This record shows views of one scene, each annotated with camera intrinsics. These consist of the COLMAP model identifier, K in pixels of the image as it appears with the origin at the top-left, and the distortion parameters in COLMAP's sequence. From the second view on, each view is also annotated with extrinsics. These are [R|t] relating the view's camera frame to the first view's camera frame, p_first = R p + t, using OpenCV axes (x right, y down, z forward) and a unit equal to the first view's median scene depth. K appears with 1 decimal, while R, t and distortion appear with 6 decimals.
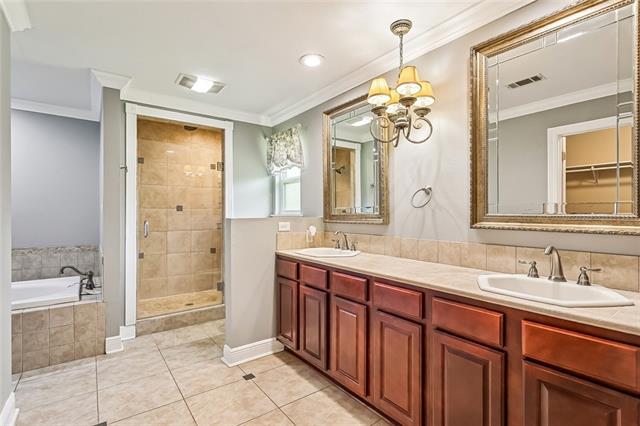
lens RADIAL K [[303.4, 0, 319.6], [0, 303.4, 211.9], [0, 0, 1]] dist [-0.001001, 0.000268]
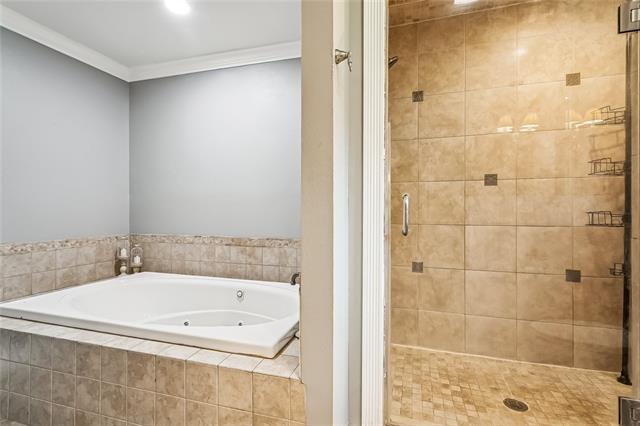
lens RADIAL K [[303.4, 0, 320.0], [0, 303.4, 210.0], [0, 0, 1]] dist [-0.001001, 0.000268]
pose [[0.581726, -0.001816, -0.813383, -0.233405], [0.002581, 0.999997, -0.000386, 0.037968], [0.813381, -0.001875, 0.581728, 0.511152]]
